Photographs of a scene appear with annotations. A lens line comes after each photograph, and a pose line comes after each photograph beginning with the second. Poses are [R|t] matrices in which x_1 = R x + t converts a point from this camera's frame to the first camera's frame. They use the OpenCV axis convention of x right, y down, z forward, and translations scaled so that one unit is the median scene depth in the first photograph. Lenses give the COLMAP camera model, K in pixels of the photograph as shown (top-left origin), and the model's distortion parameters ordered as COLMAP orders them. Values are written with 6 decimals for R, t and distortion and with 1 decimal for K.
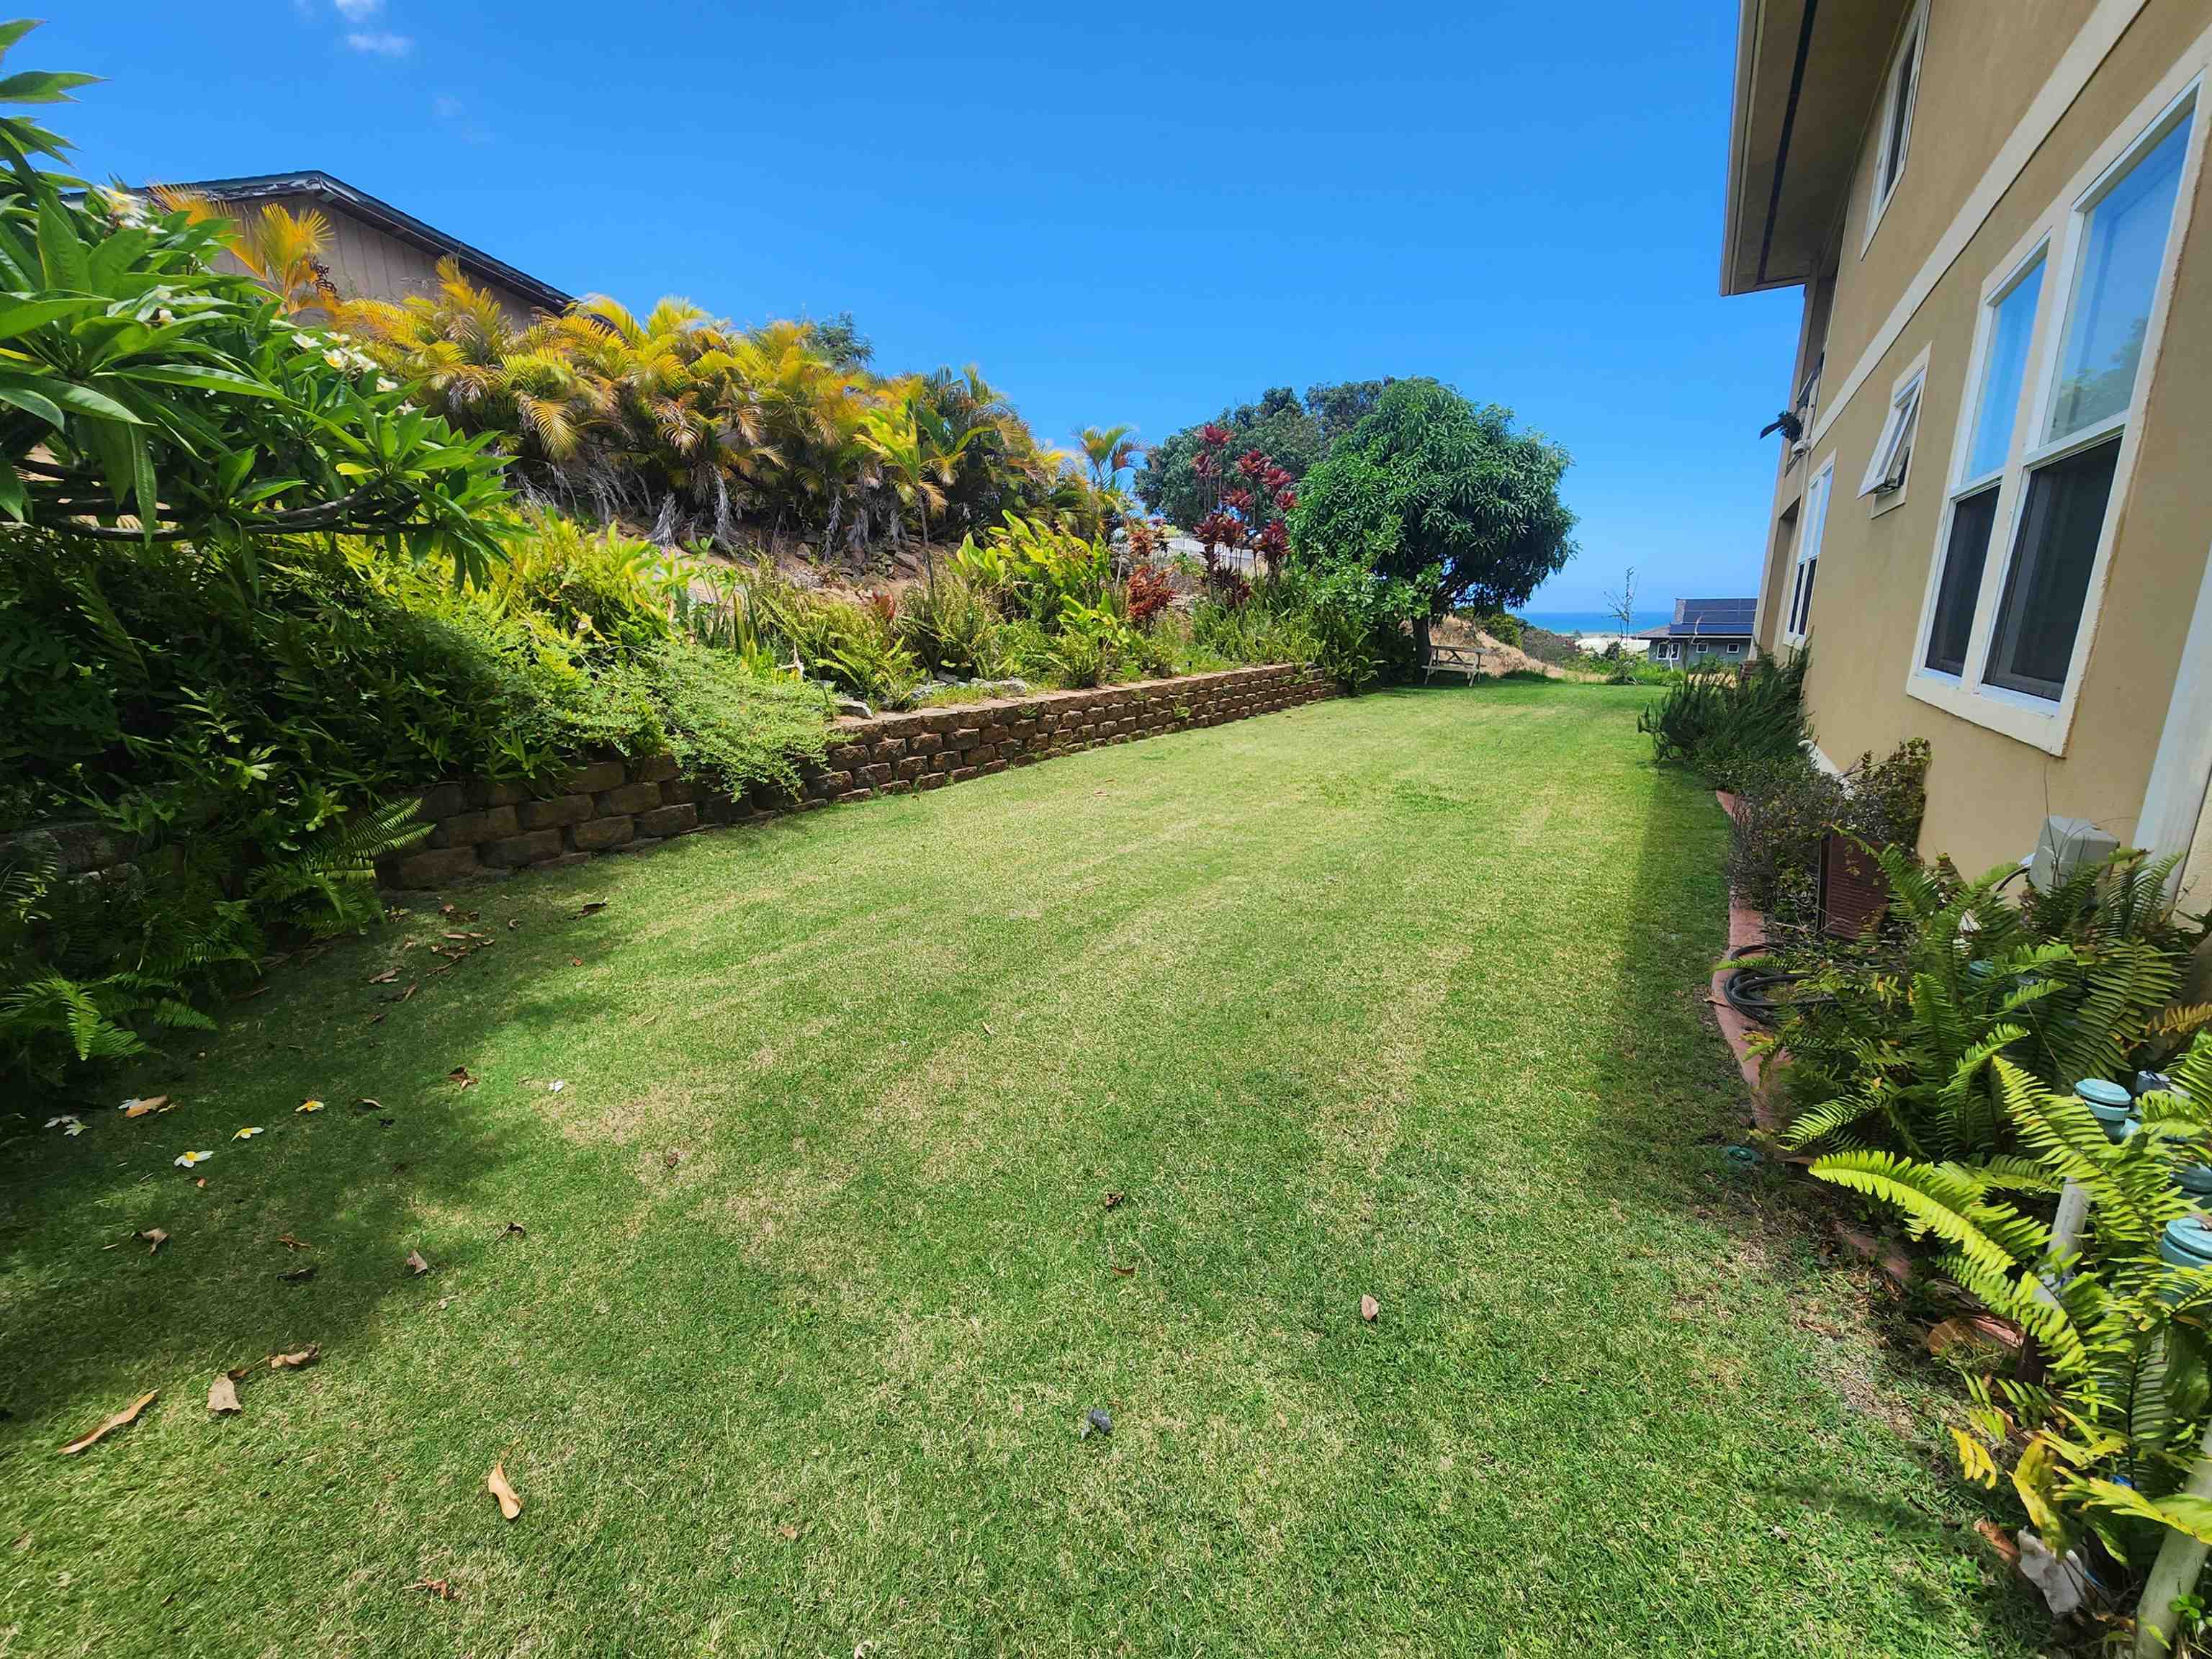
lens RADIAL K [[926.7, 0, 1106.0], [0, 926.7, 829.5], [0, 0, 1]] dist [0.000022, 0.000240]
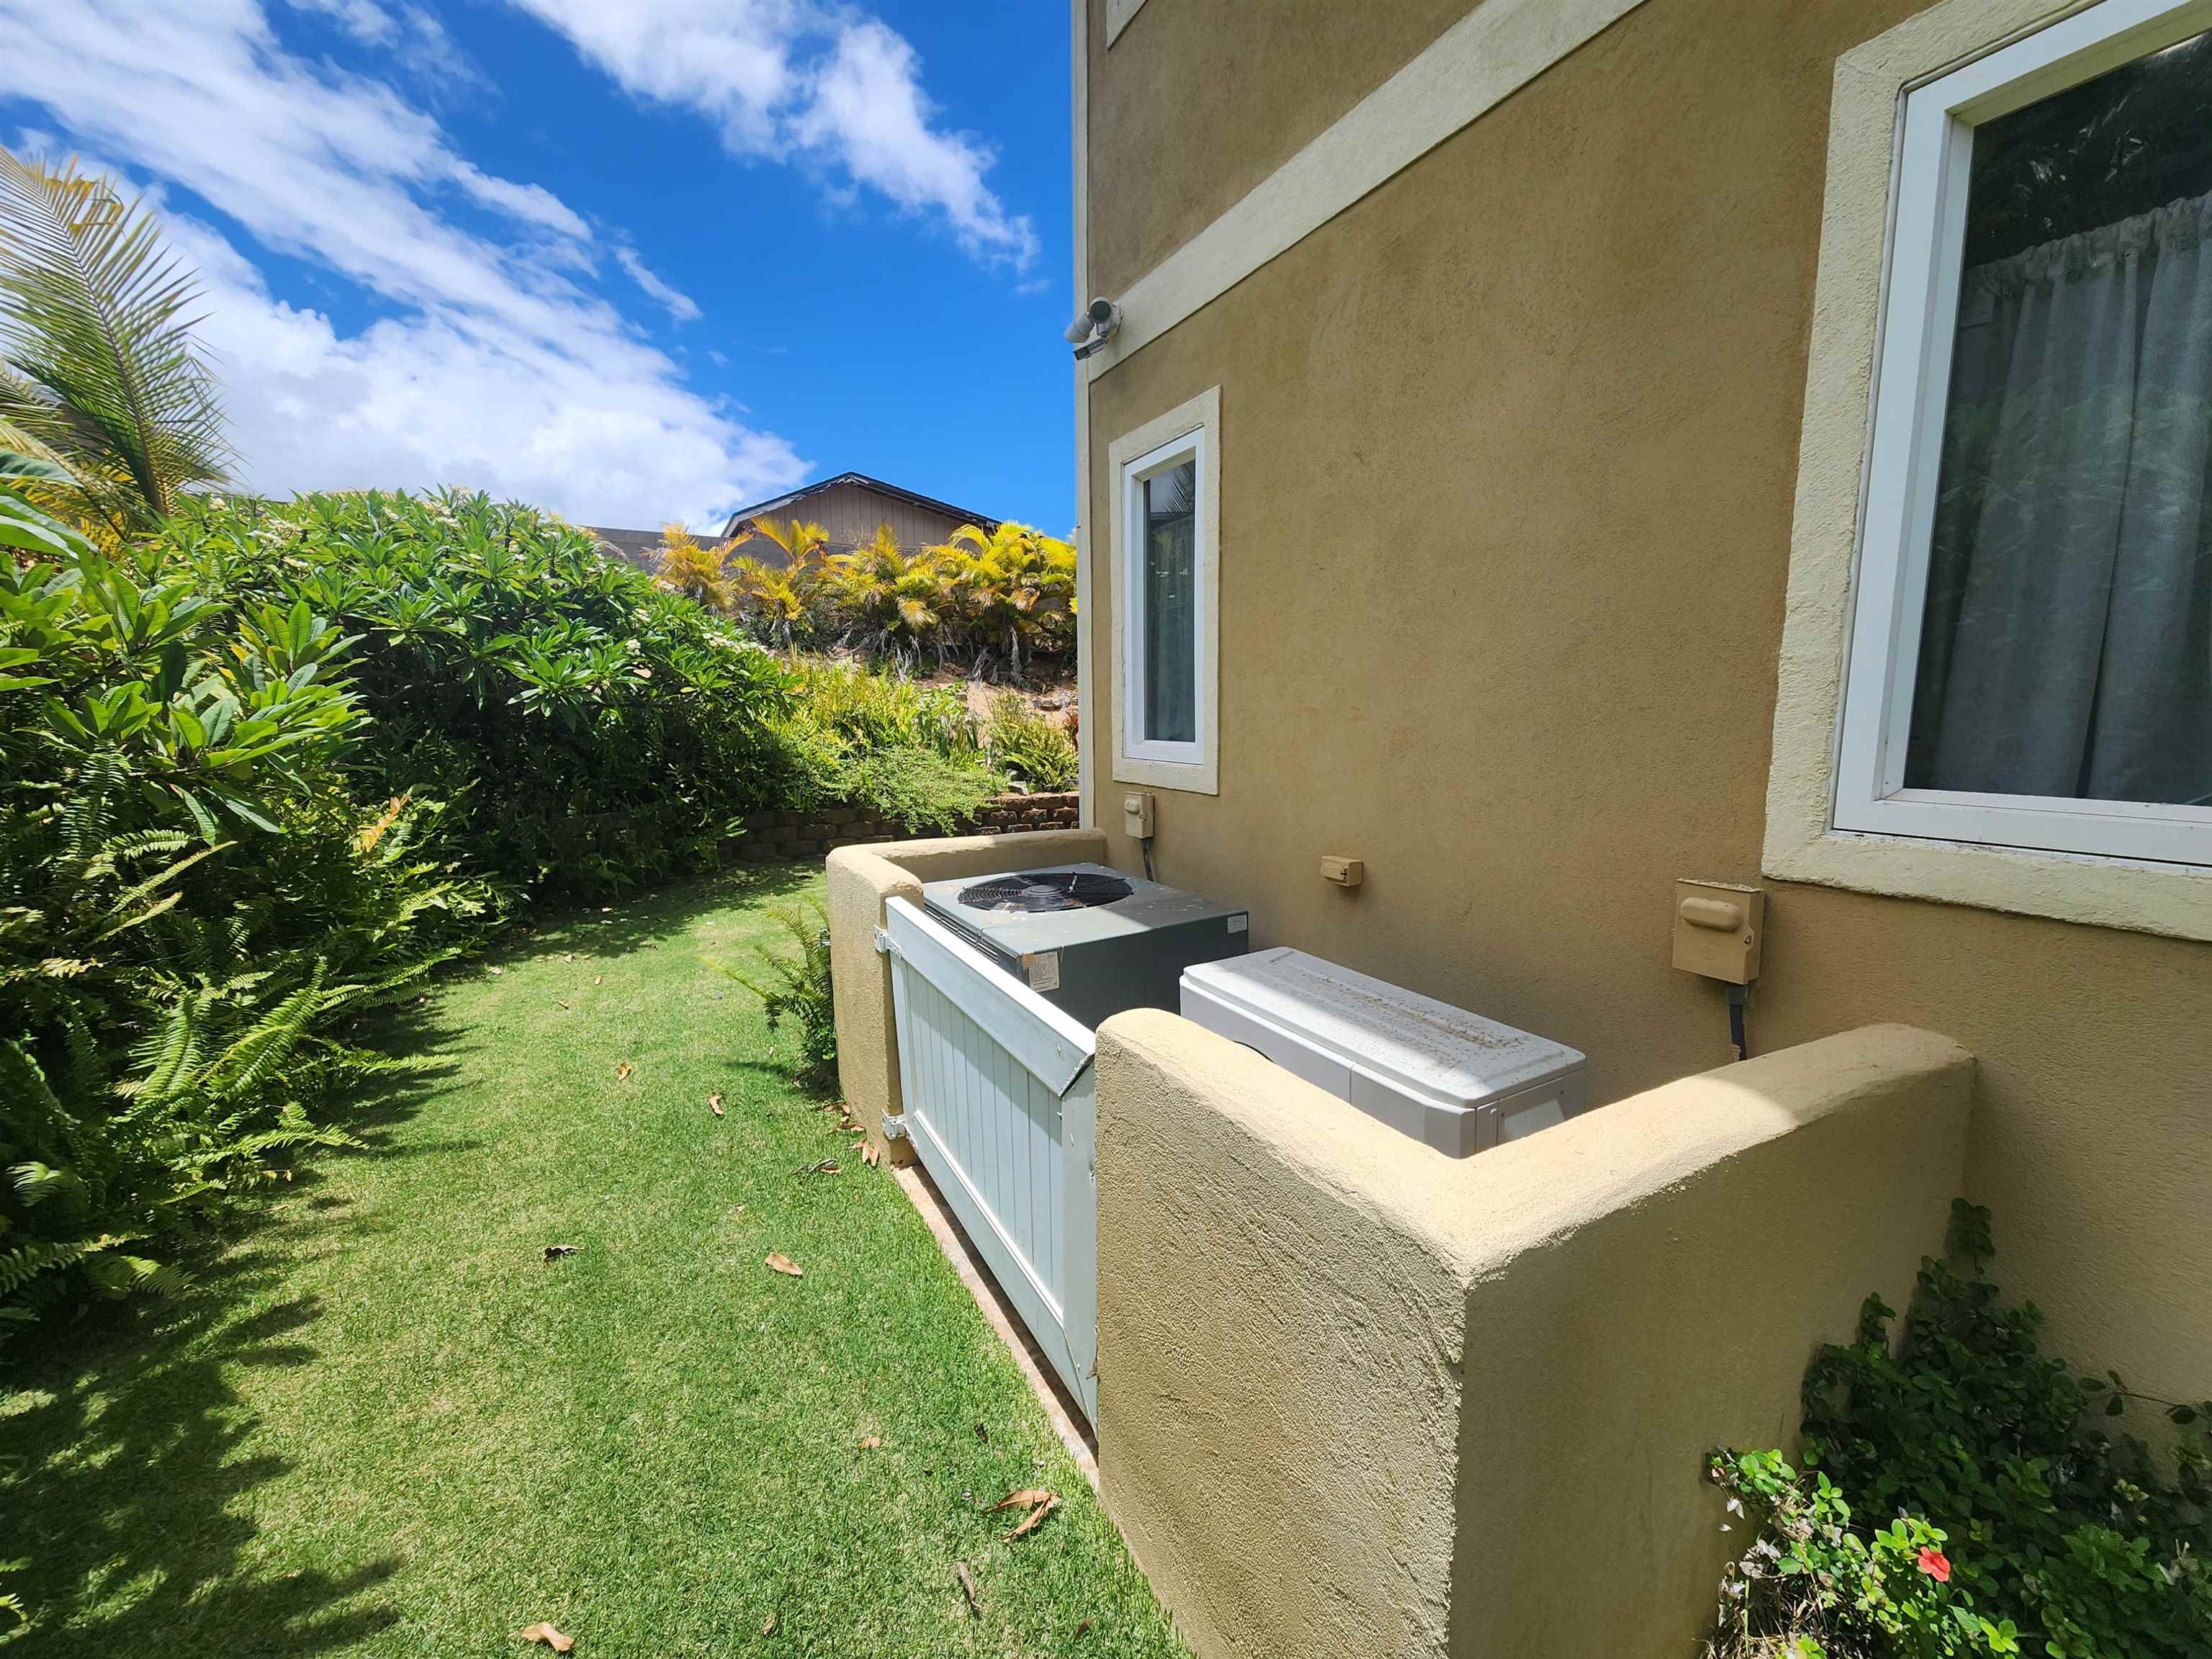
lens RADIAL K [[926.7, 0, 1106.0], [0, 926.7, 829.5], [0, 0, 1]] dist [0.000022, 0.000240]
pose [[0.855902, 0.075303, -0.511627, 0.852127], [-0.120059, 0.991245, -0.054952, 0.008543], [0.503009, 0.108459, 0.857449, -0.335181]]
